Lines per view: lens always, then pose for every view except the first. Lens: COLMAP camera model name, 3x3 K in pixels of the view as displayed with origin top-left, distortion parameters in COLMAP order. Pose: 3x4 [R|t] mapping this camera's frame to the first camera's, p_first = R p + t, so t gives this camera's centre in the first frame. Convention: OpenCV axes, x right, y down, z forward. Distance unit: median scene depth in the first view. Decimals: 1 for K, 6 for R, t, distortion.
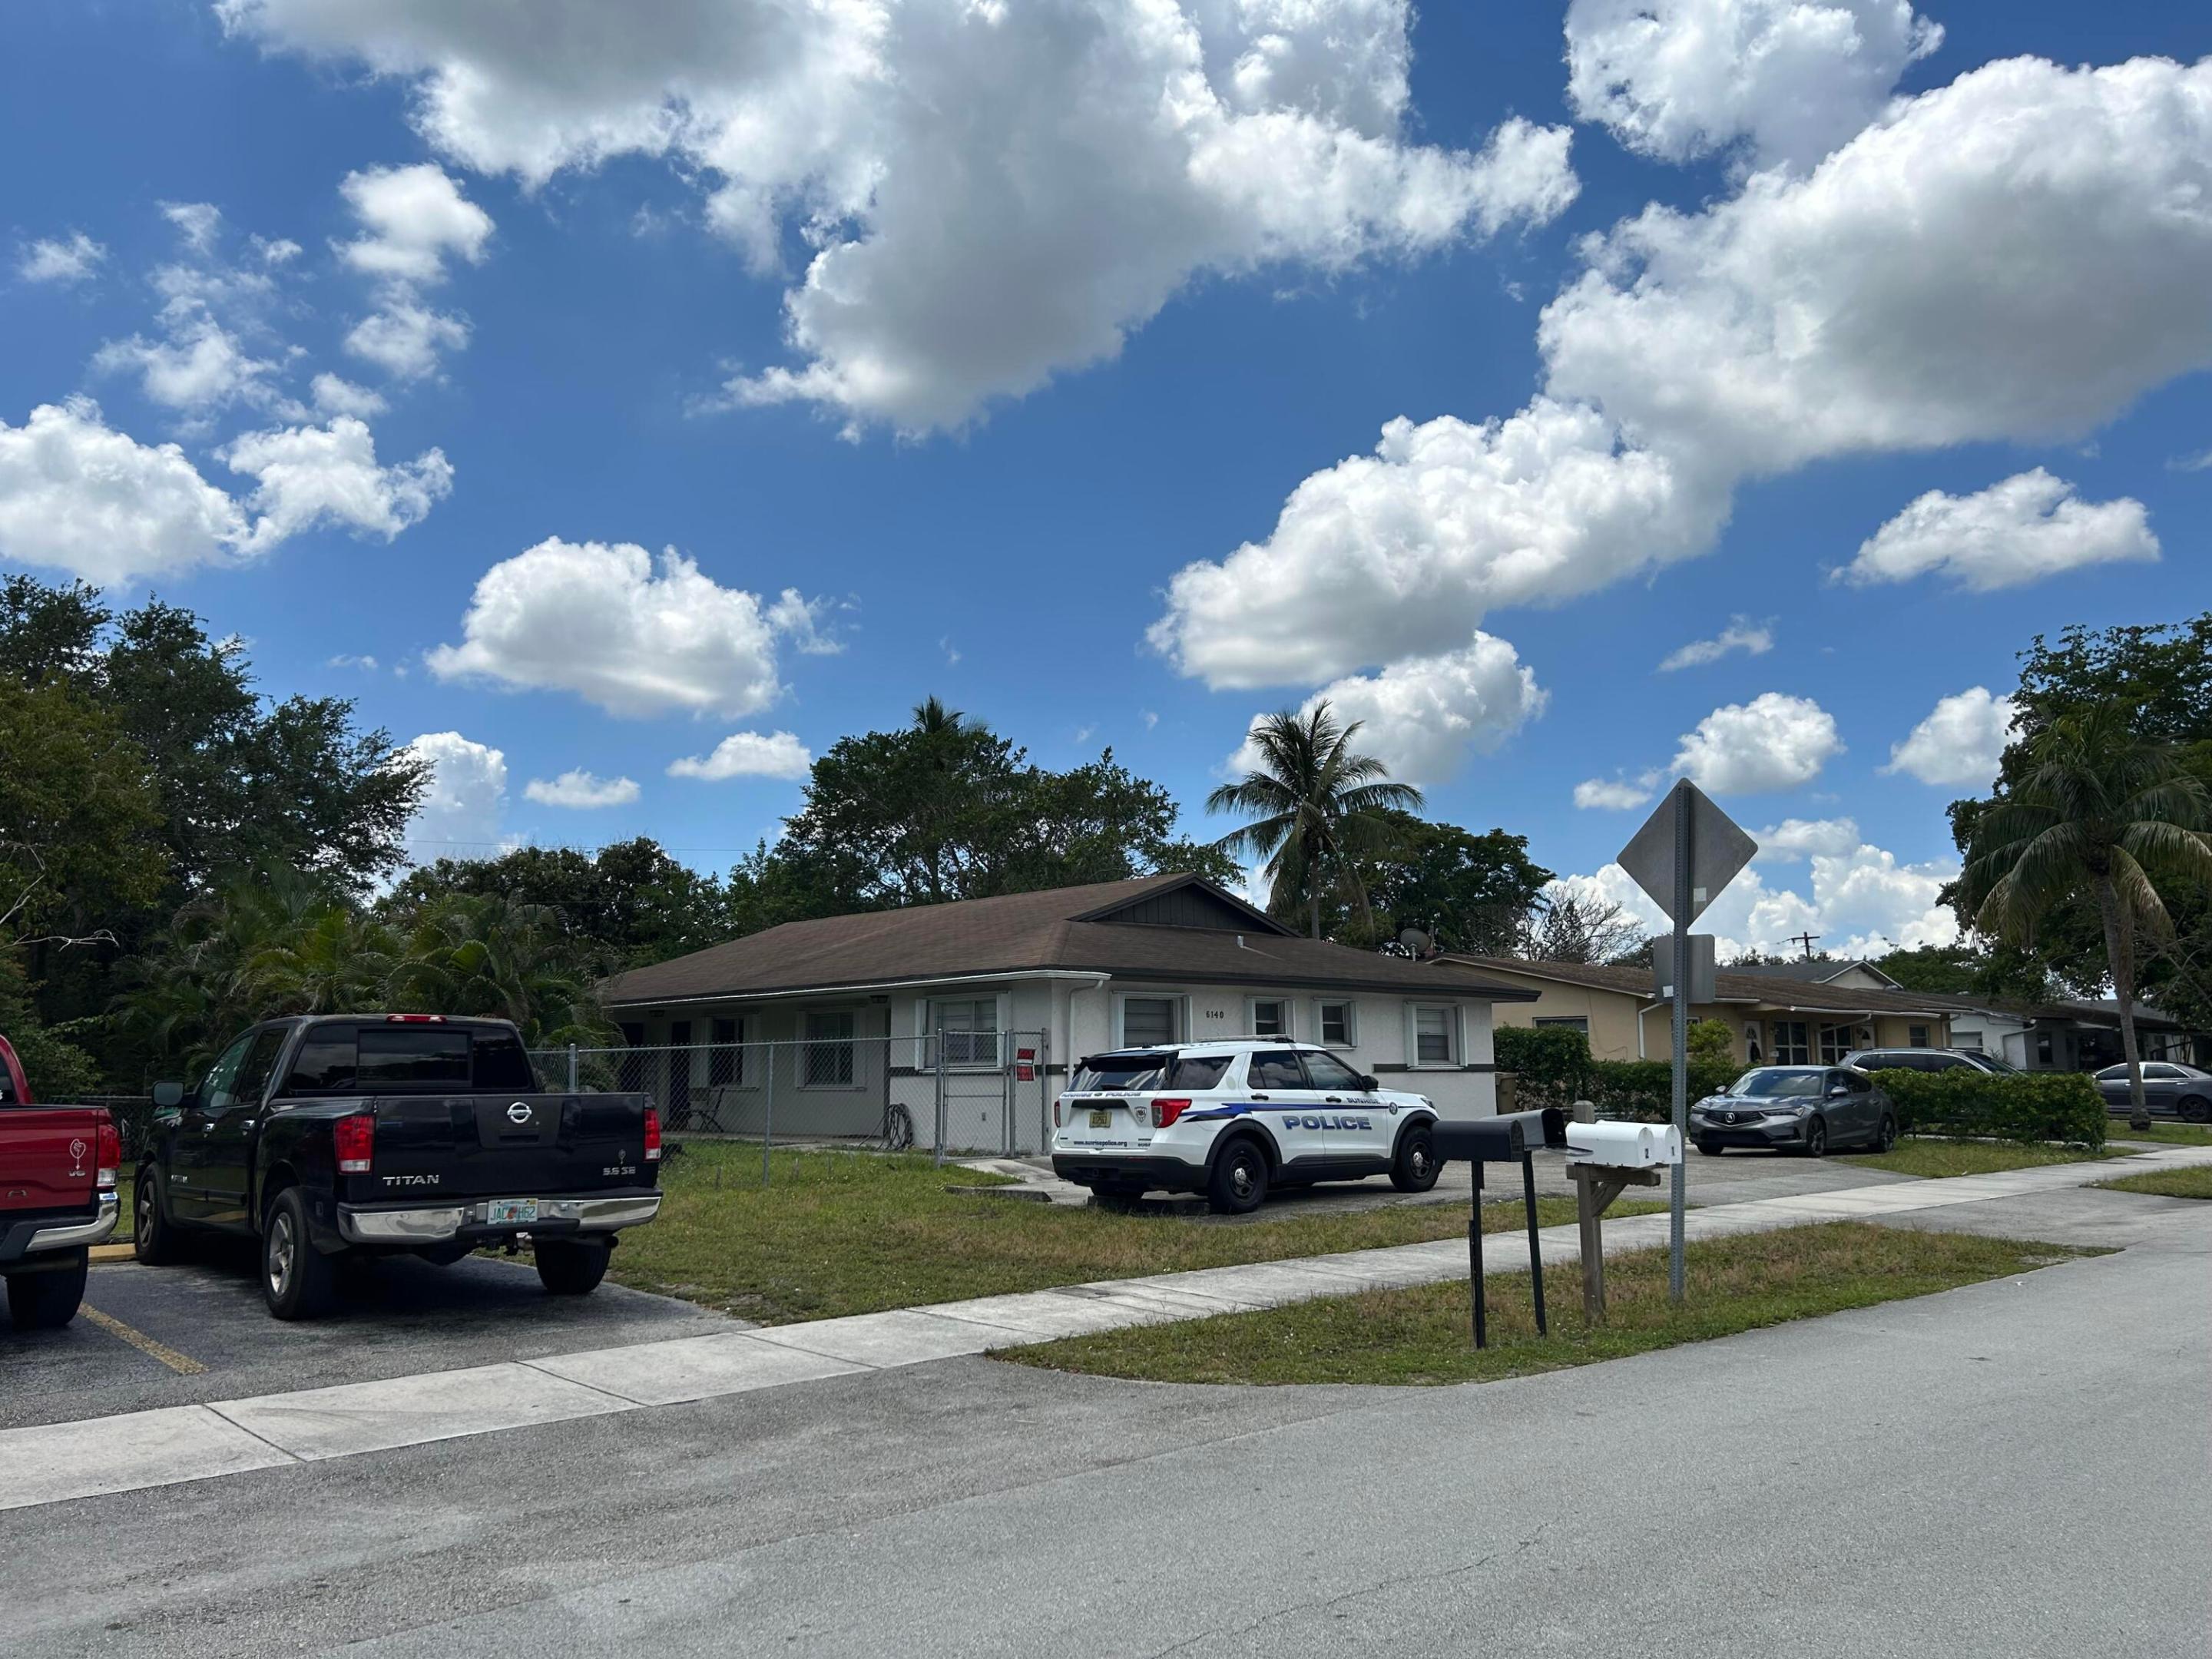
lens RADIAL K [[1663.4, 0, 1106.0], [0, 1663.4, 829.5], [0, 0, 1]] dist [0.038830, -0.001136]
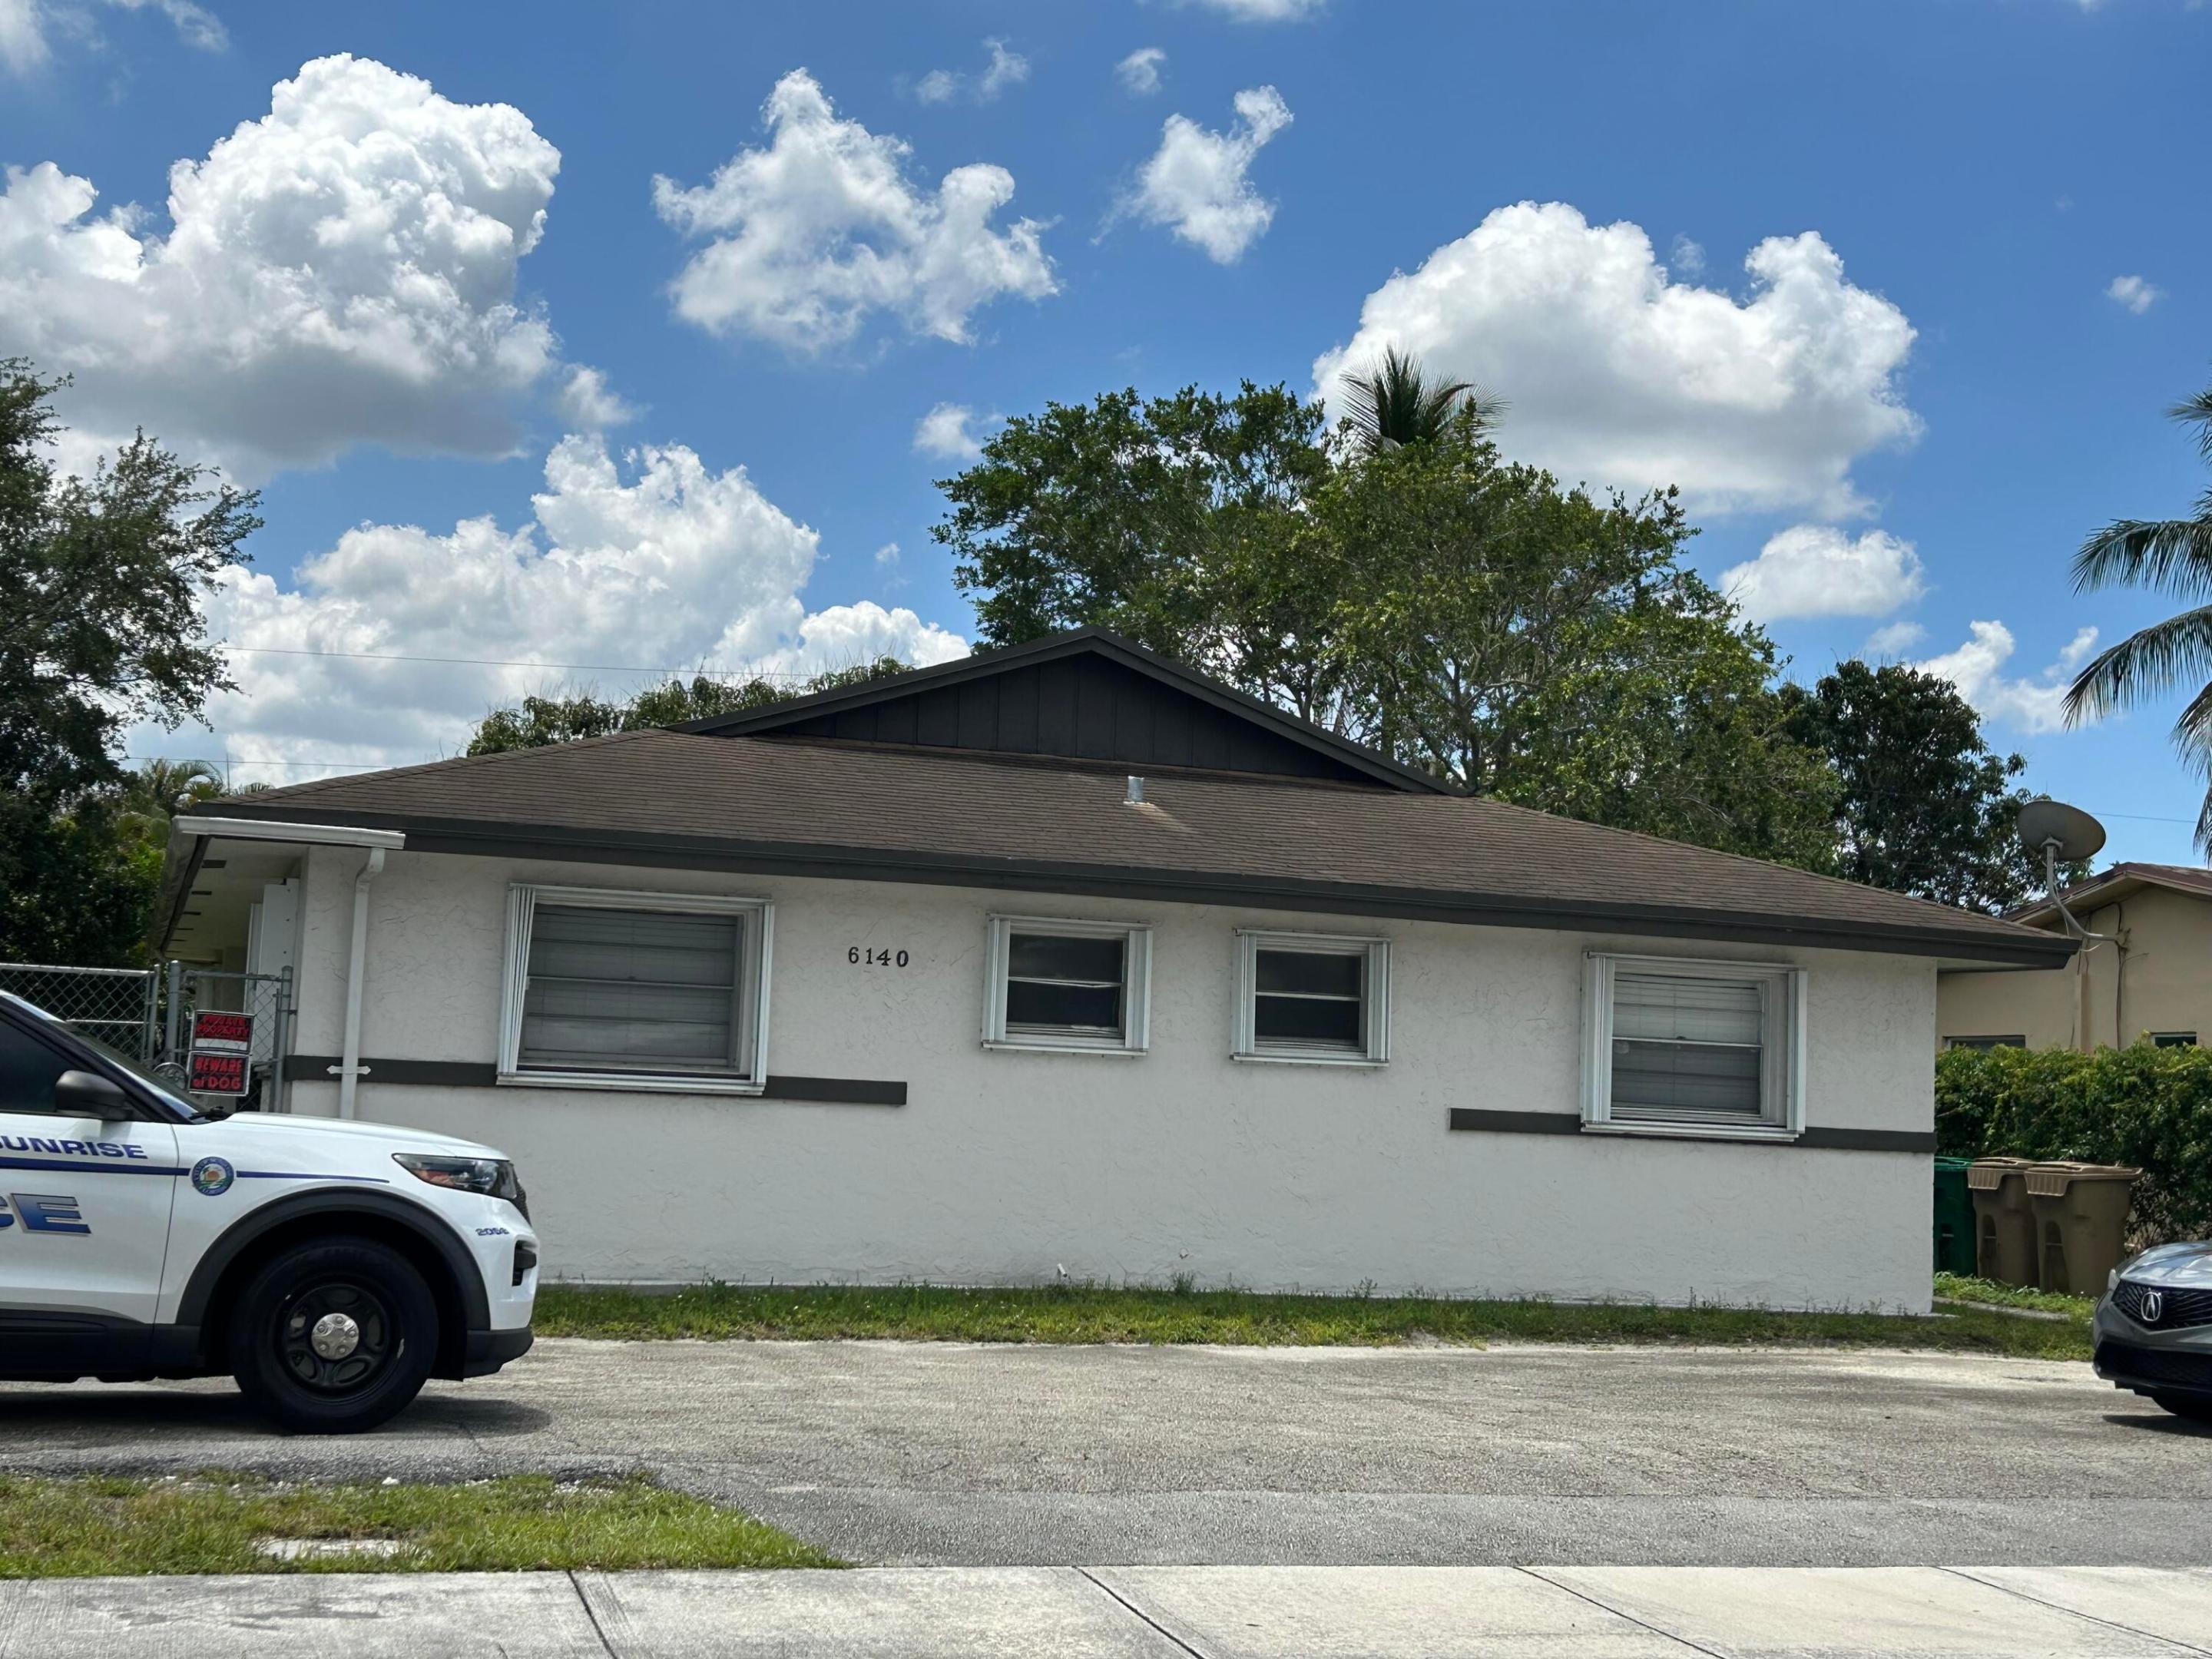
lens RADIAL K [[3032.2, 0, 1106.0], [0, 3032.2, 829.5], [0, 0, 1]] dist [0.100501, -0.080957]
pose [[0.899753, 0.003560, -0.436385, 0.289092], [0.012305, 0.999362, 0.033522, 0.038641], [0.436226, -0.035531, 0.899136, 0.252690]]
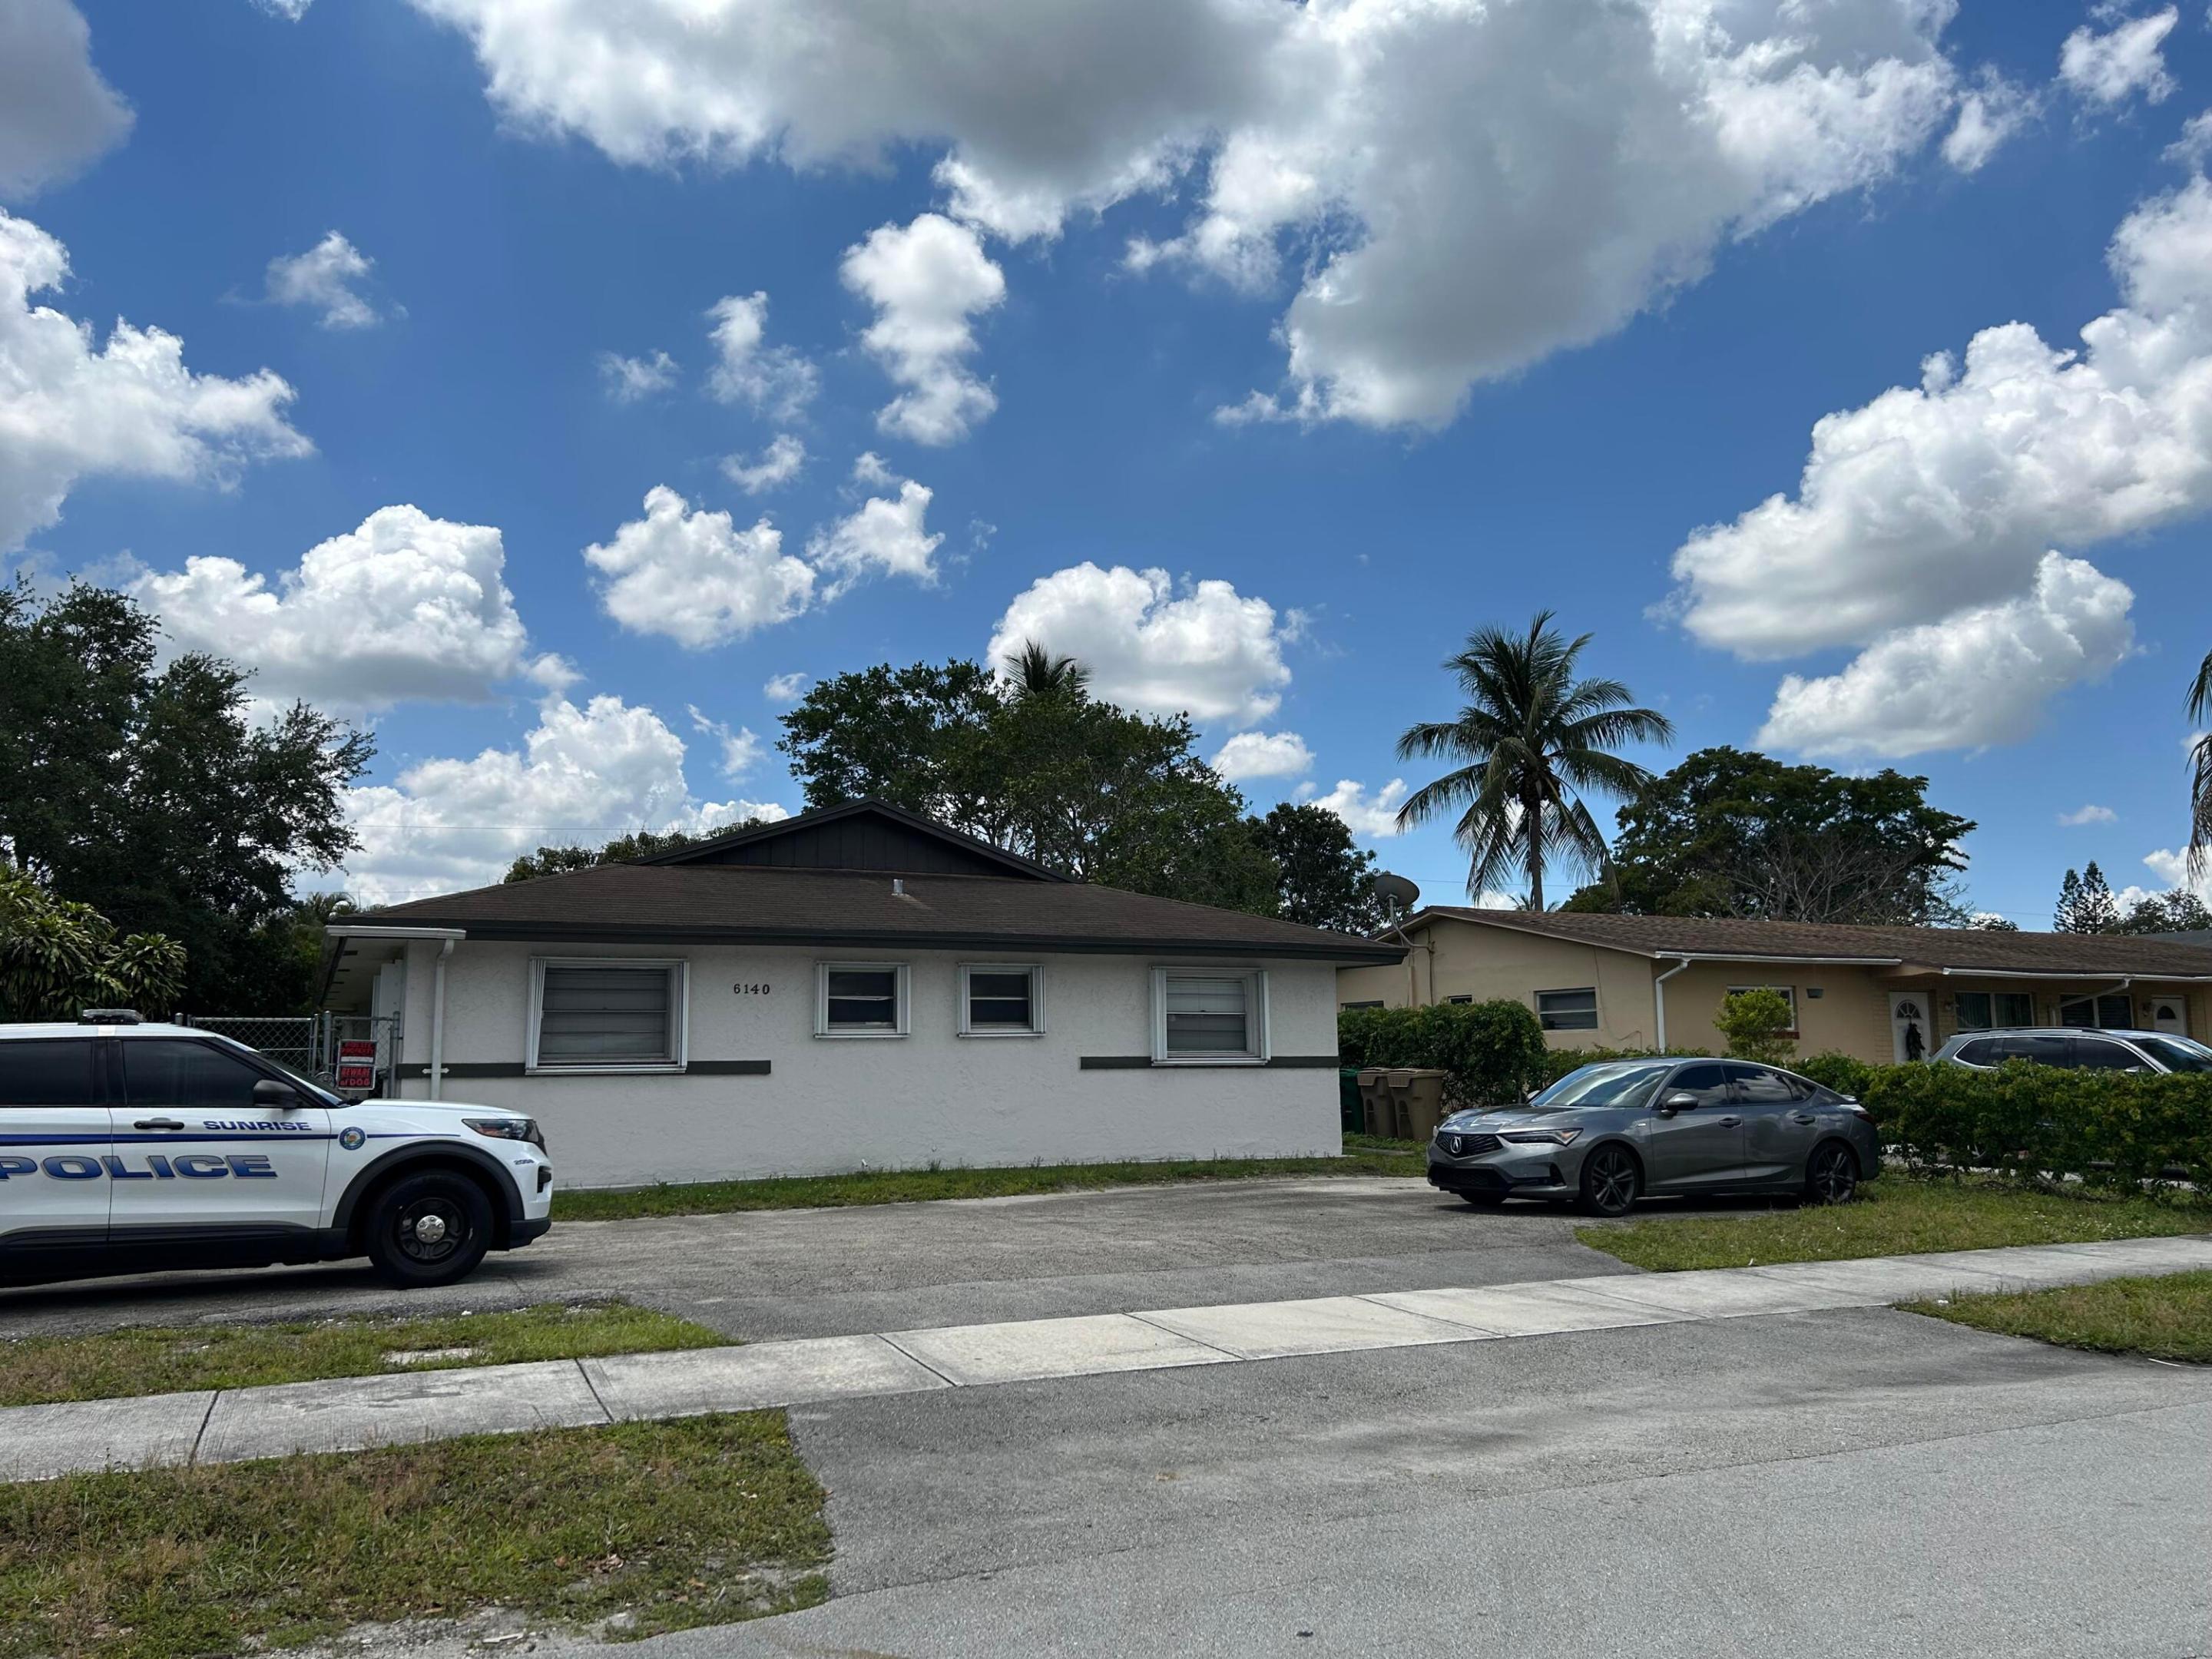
lens RADIAL K [[1645.9, 0, 1110.9], [0, 1645.9, 754.4], [0, 0, 1]] dist [0.040510, -0.002267]
pose [[0.950098, -0.061442, -0.305841, 0.285592], [0.047580, 0.997482, -0.052583, 0.038557], [0.308302, 0.035407, 0.950629, 0.261093]]
